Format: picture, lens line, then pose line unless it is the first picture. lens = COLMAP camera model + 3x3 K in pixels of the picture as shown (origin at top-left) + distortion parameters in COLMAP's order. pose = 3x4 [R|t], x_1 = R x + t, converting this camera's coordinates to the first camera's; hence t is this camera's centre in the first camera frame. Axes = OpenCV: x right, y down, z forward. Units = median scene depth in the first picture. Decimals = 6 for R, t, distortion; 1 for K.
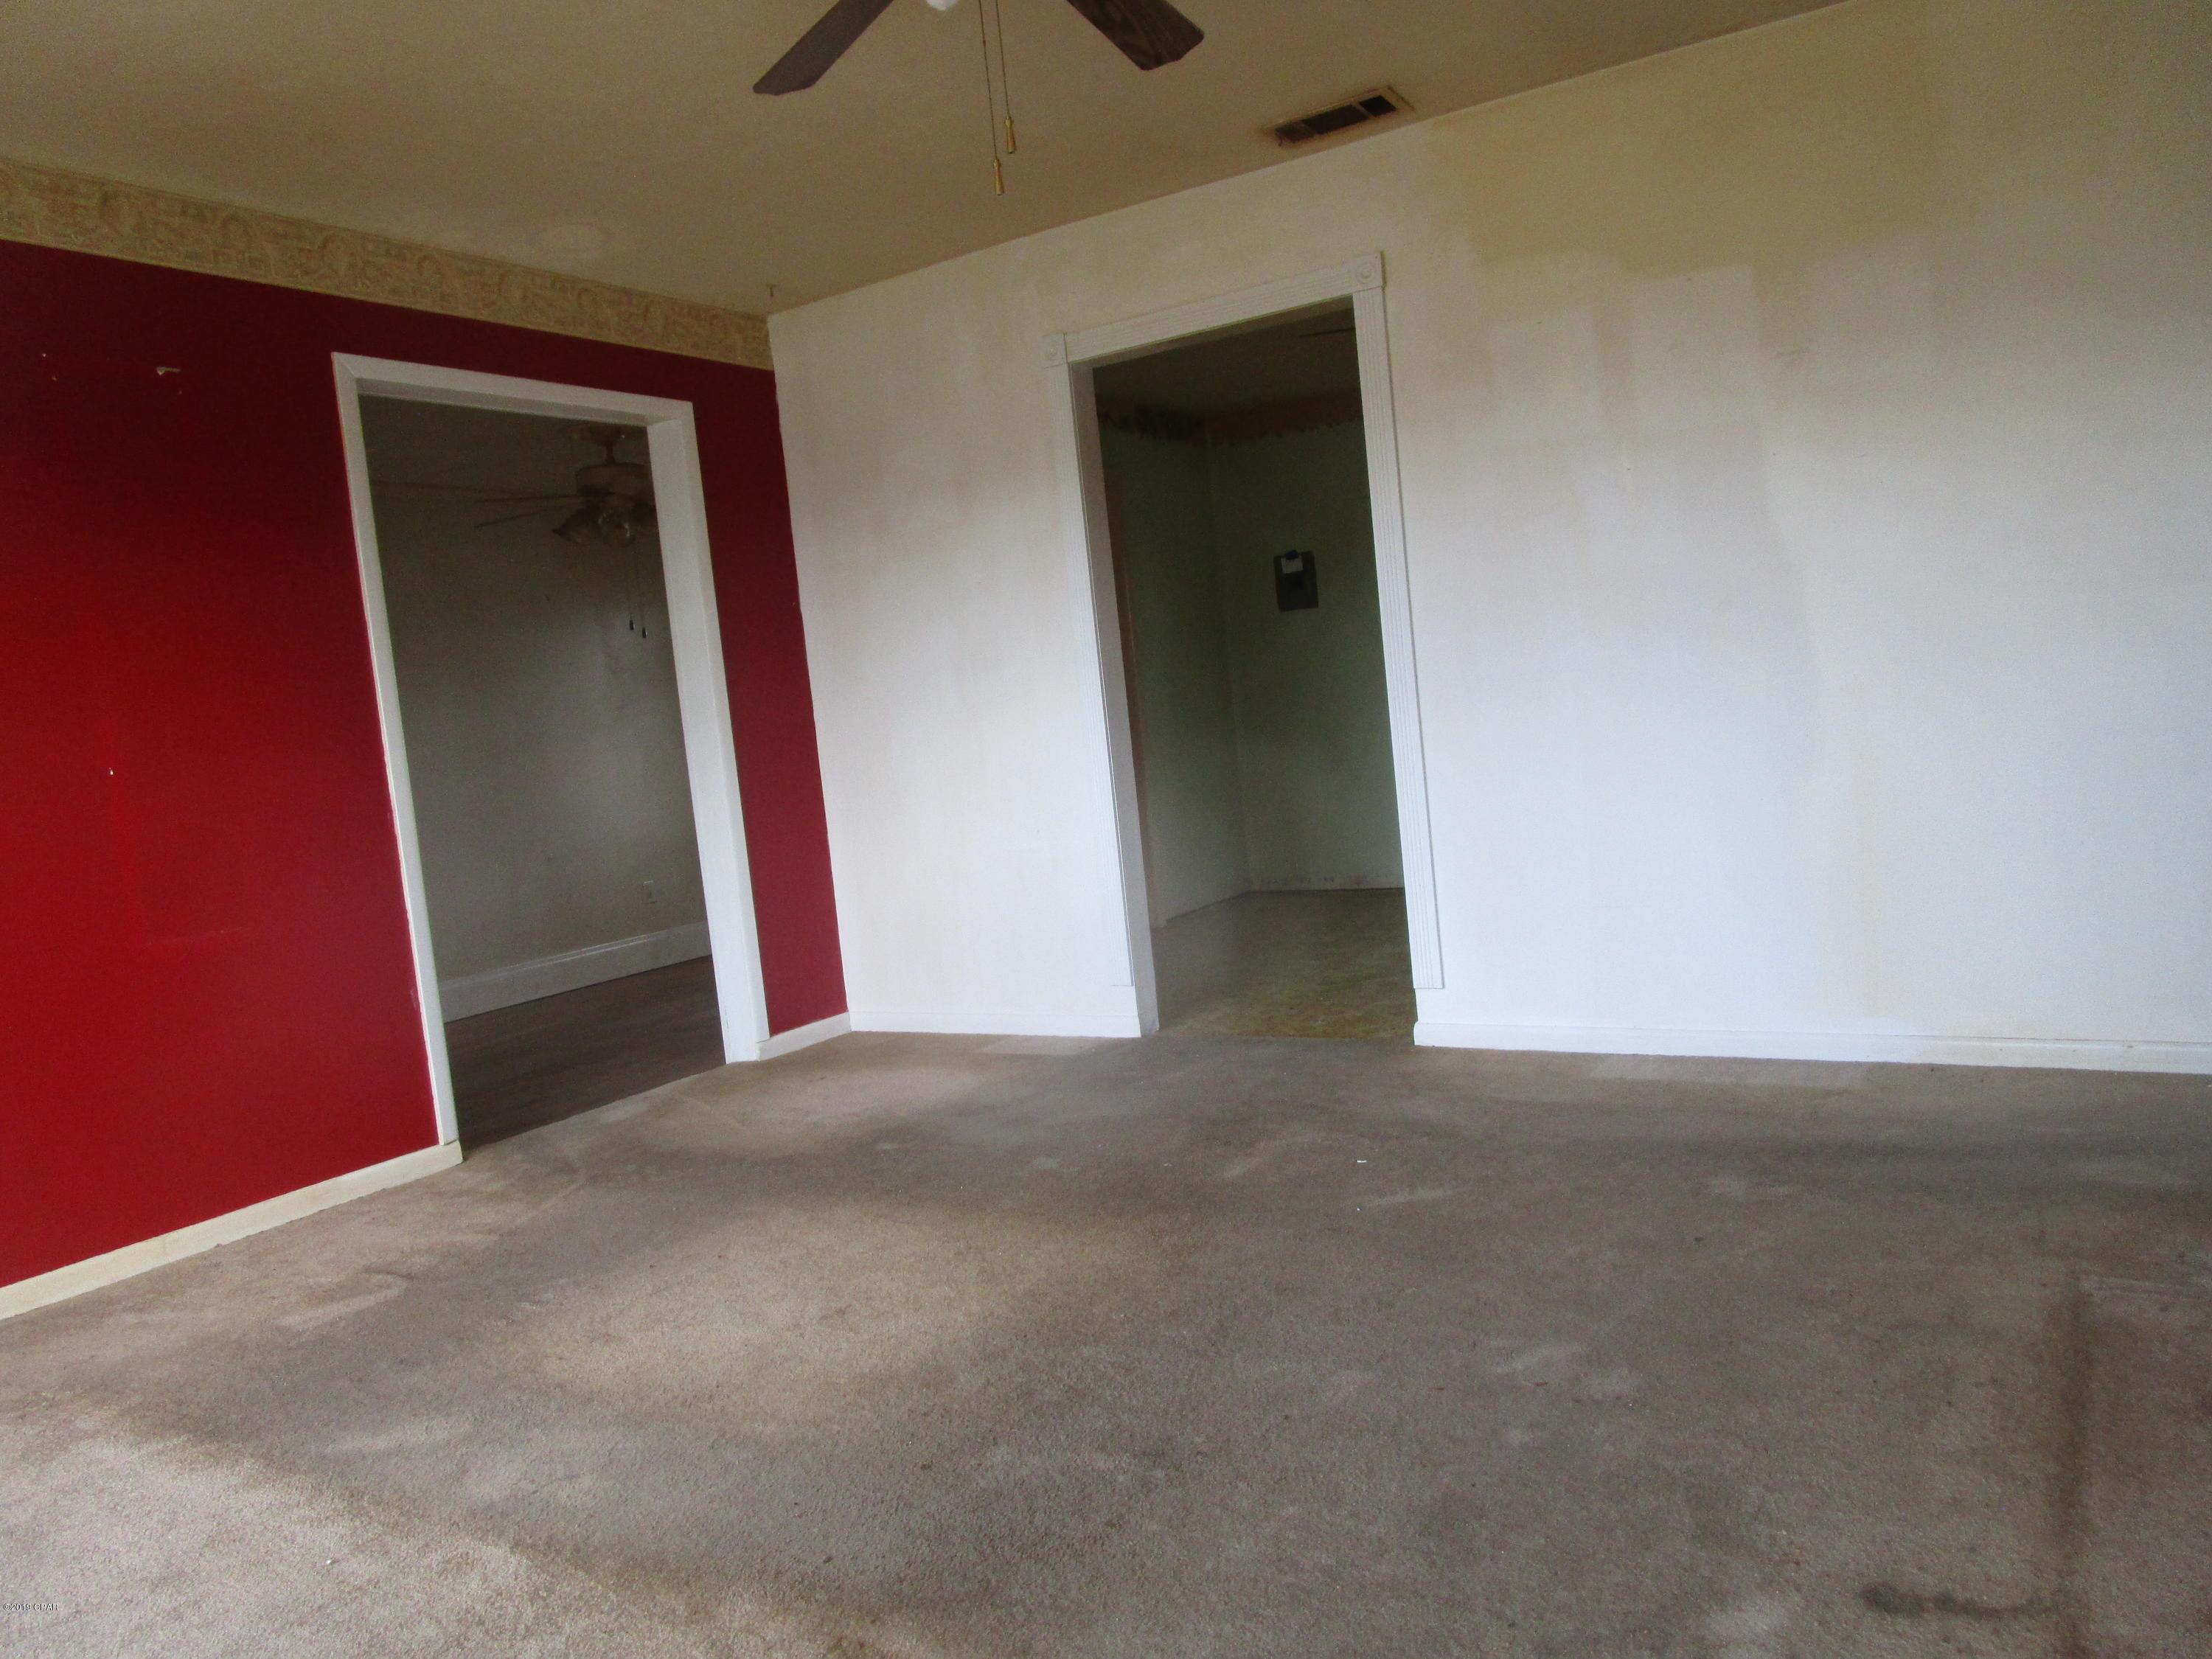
lens RADIAL K [[1566.5, 0, 1107.8], [0, 1566.5, 830.6], [0, 0, 1]] dist [-0.033683, 0.007112]
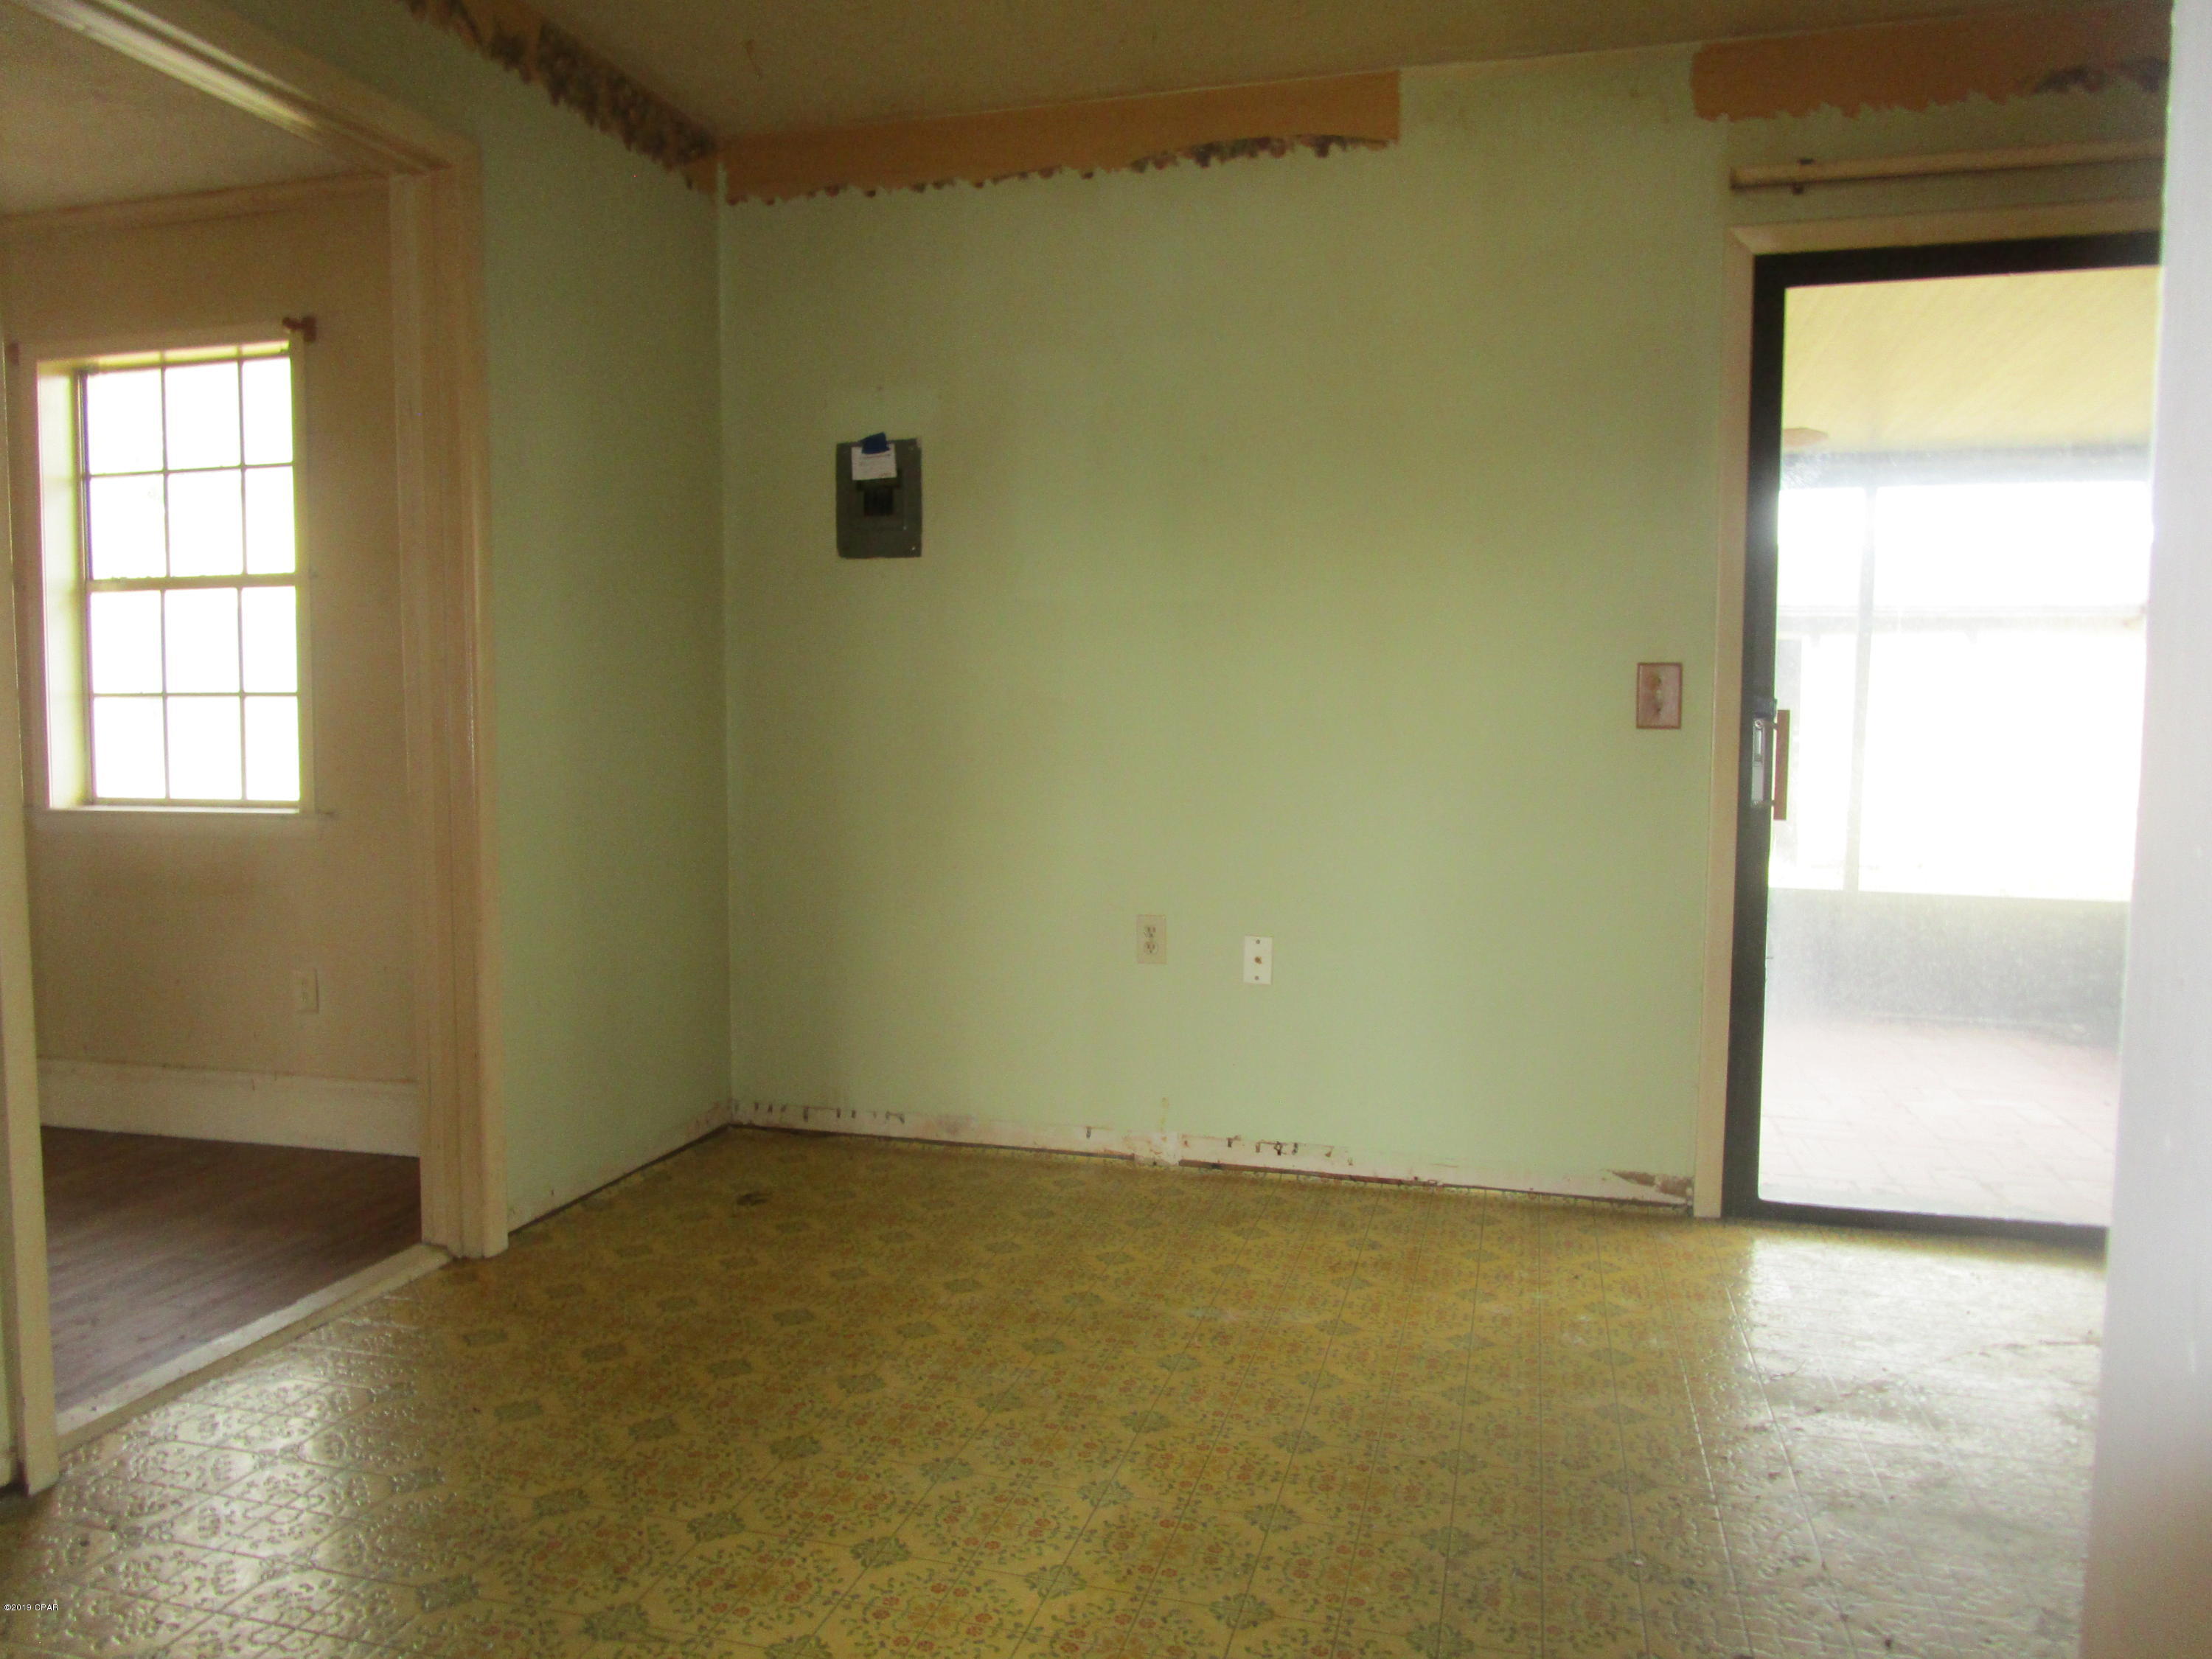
lens RADIAL K [[1566.5, 0, 1107.7], [0, 1566.5, 827.6], [0, 0, 1]] dist [-0.033683, 0.007112]
pose [[0.955745, 0.085154, 0.281604, 0.060737], [-0.077187, 0.996242, -0.039285, -0.045205], [-0.283891, 0.015811, 0.958726, 0.520769]]
